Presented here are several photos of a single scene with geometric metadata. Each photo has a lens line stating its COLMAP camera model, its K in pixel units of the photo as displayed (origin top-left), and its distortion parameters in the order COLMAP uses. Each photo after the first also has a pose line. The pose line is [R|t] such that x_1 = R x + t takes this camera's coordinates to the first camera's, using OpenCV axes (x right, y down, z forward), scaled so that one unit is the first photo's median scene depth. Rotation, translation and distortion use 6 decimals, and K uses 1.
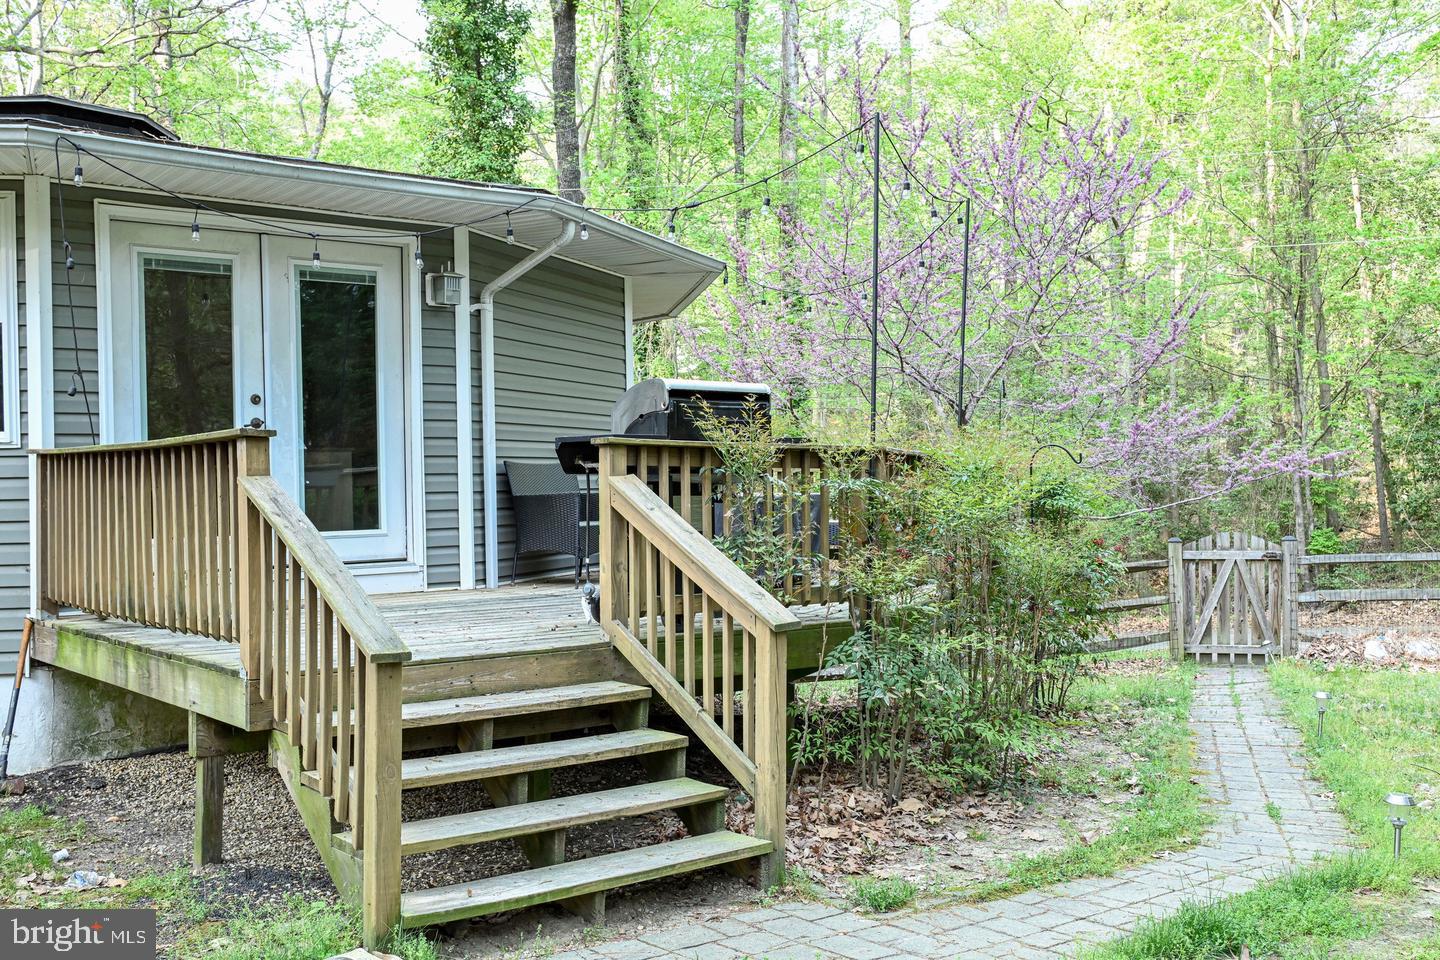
lens RADIAL K [[1407.7, 0, 721.5], [0, 1407.7, 510.9], [0, 0, 1]] dist [0.000803, 0.006190]
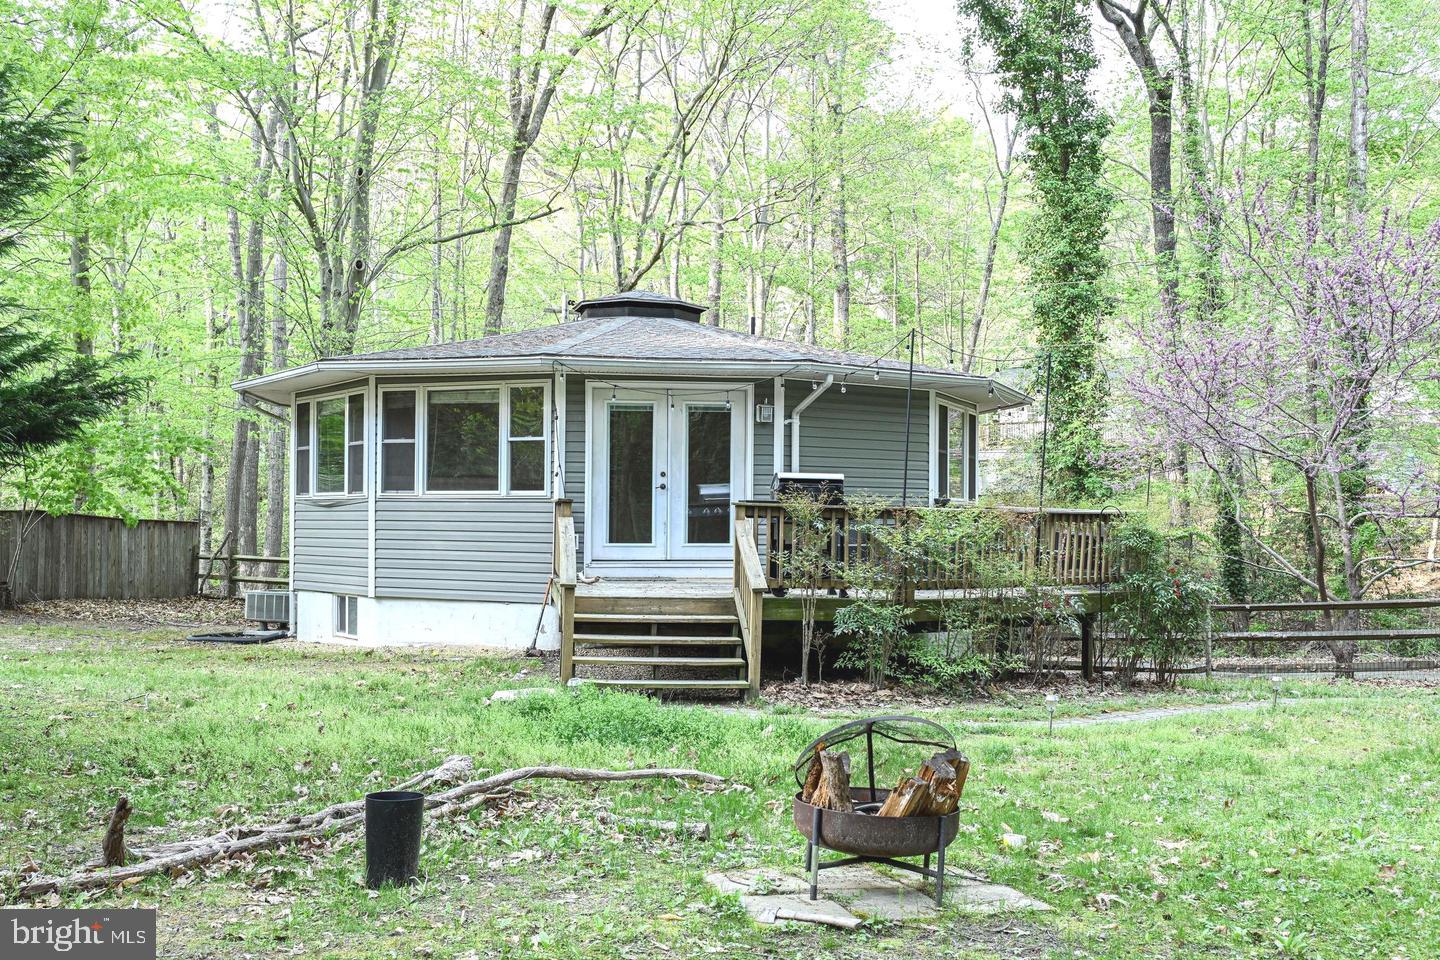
lens RADIAL K [[1407.7, 0, 721.5], [0, 1407.7, 510.9], [0, 0, 1]] dist [0.000803, 0.006190]
pose [[0.855594, 0.024188, -0.517081, 0.700812], [-0.033447, 0.999404, -0.008592, -0.013595], [0.516565, 0.024646, 0.855893, -0.585181]]
